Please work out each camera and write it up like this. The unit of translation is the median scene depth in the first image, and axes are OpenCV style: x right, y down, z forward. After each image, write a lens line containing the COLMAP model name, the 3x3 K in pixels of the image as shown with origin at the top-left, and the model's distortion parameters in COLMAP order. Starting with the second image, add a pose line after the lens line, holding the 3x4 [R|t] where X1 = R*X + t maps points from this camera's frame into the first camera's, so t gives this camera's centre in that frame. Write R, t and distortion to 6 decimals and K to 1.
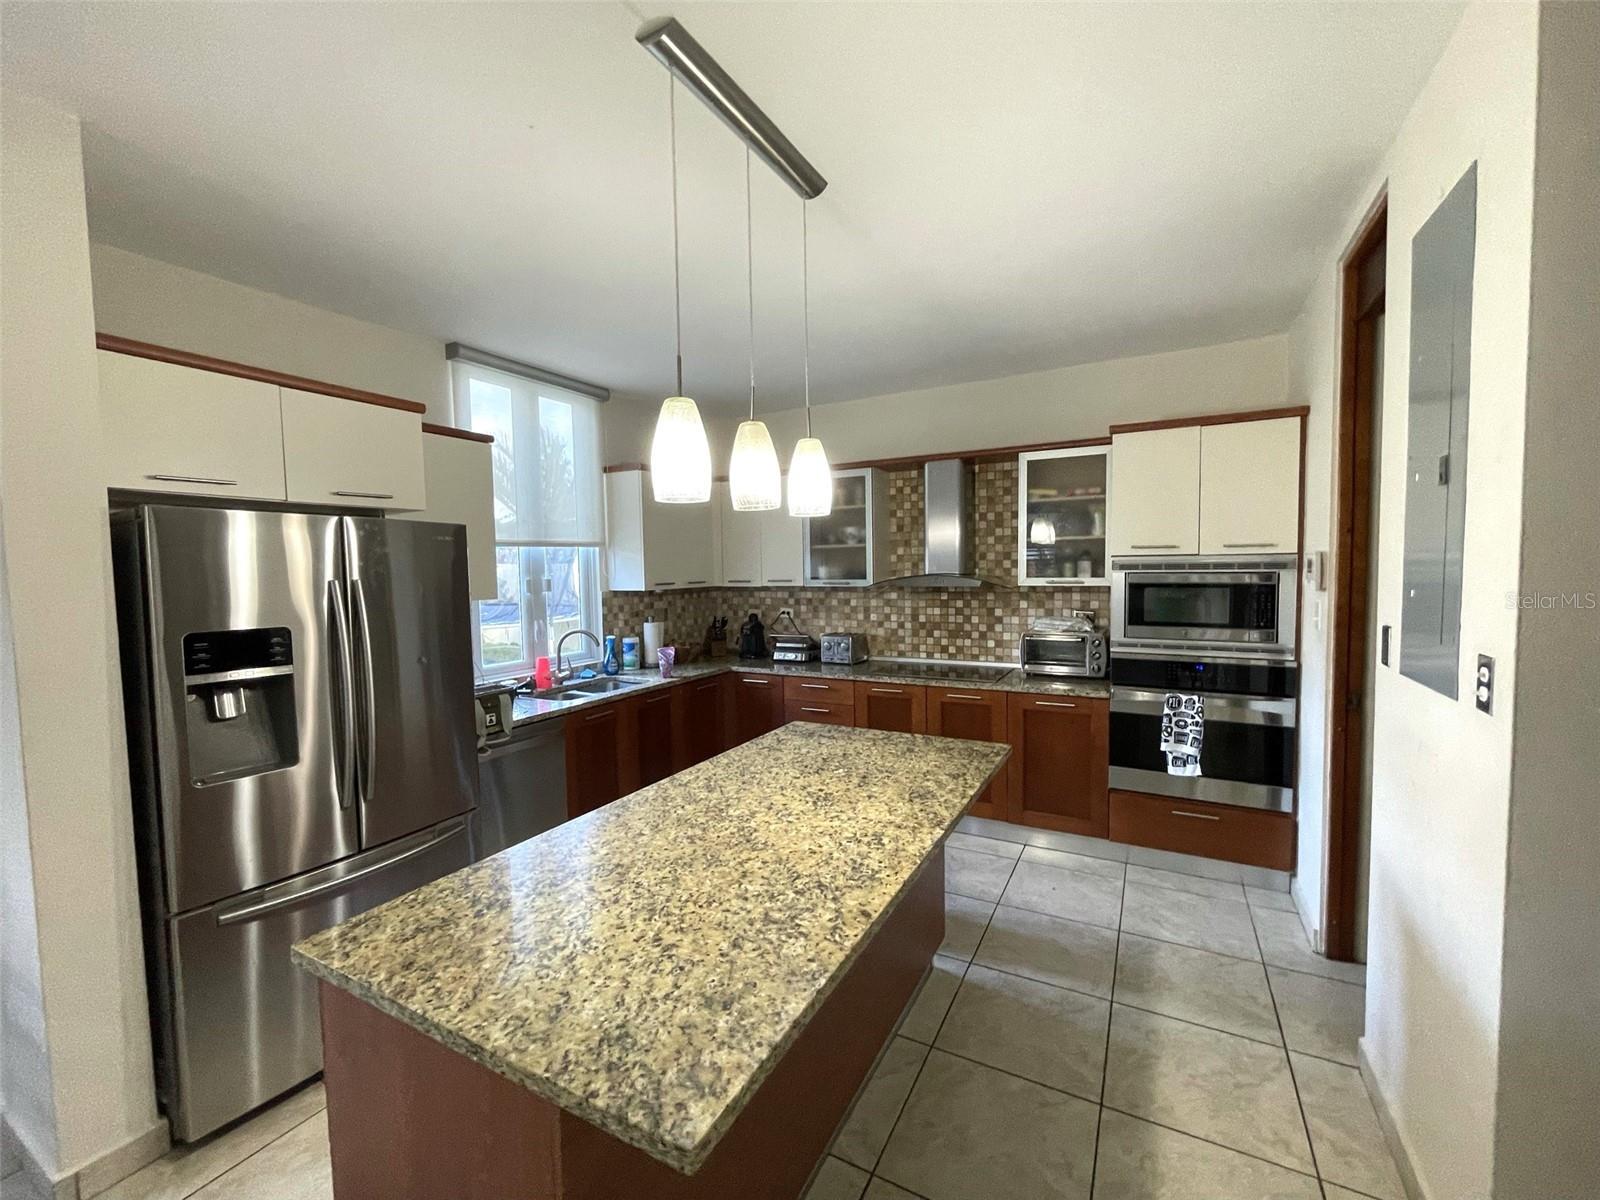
lens RADIAL K [[648.9, 0, 799.5], [0, 648.9, 601.9], [0, 0, 1]] dist [-0.003591, -0.000121]
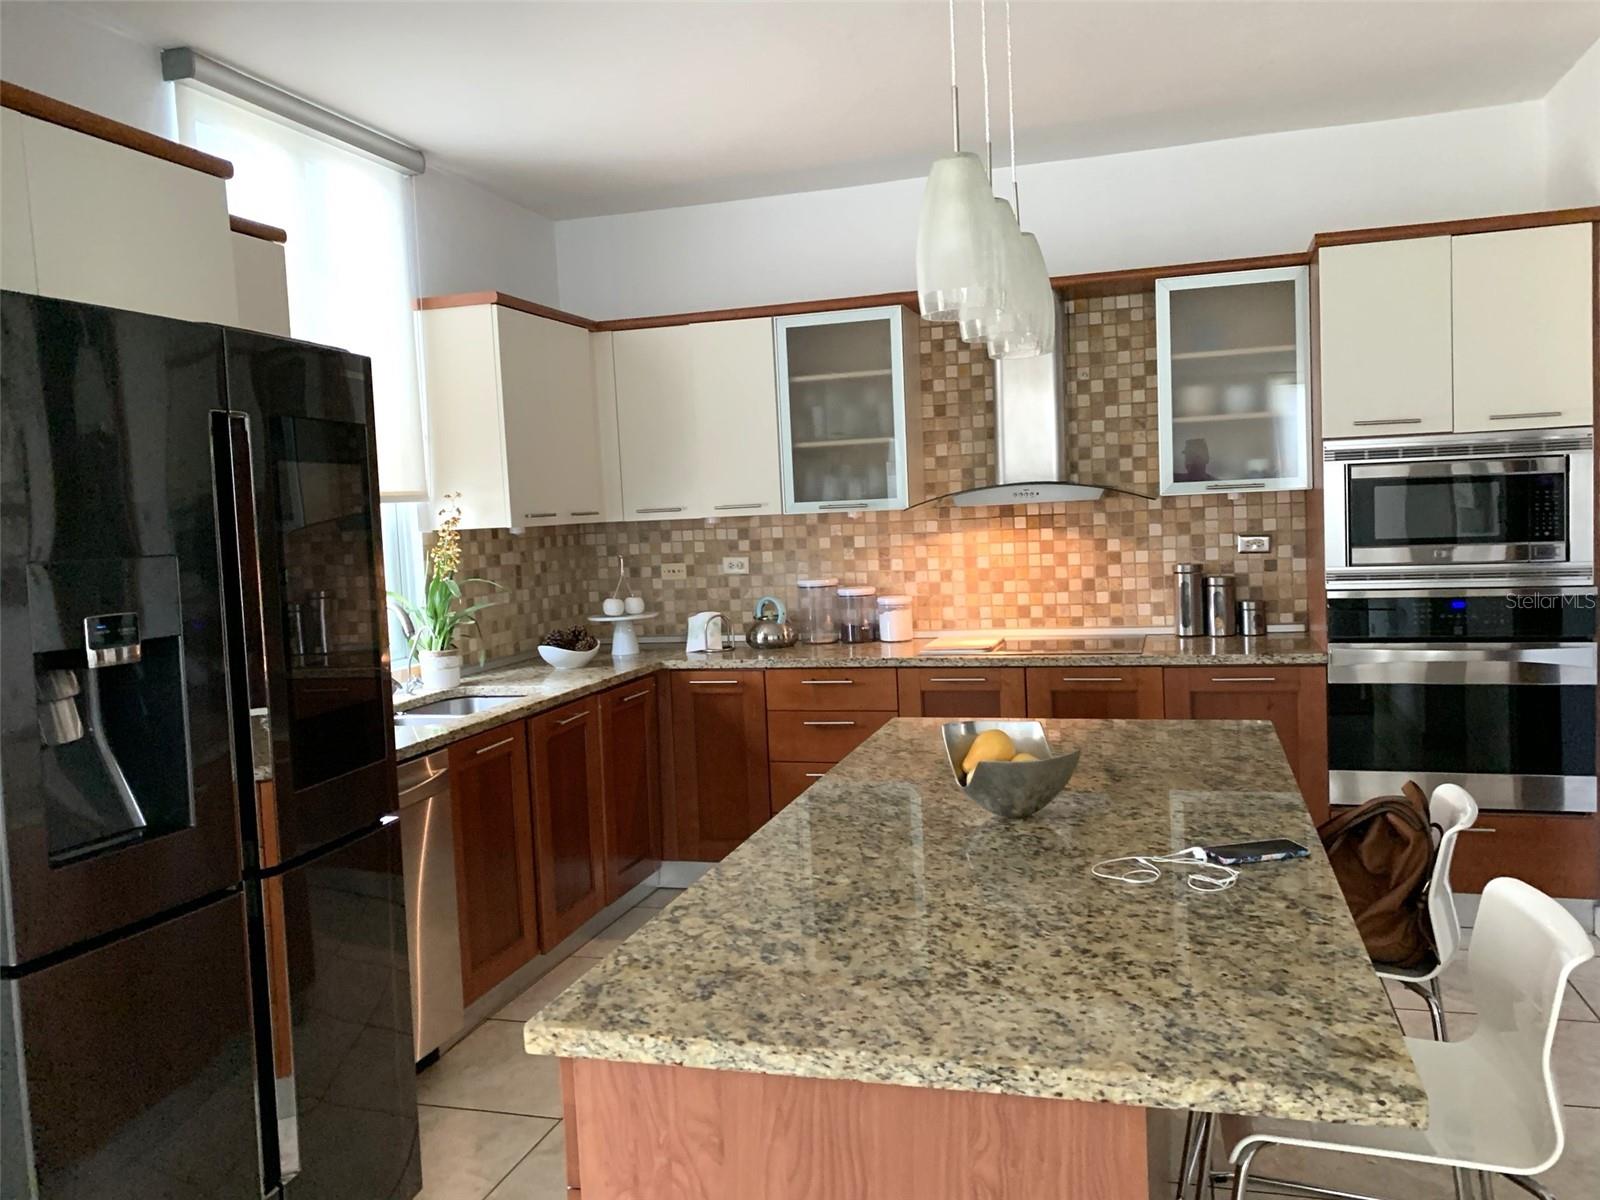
lens RADIAL K [[1214.2, 0, 801.4], [0, 1214.2, 596.6], [0, 0, 1]] dist [0.023916, -0.017555]
pose [[0.976522, -0.043272, 0.211027, -0.219288], [0.041010, 0.999045, 0.015089, 0.034978], [-0.211478, -0.006080, 0.977364, -0.050702]]
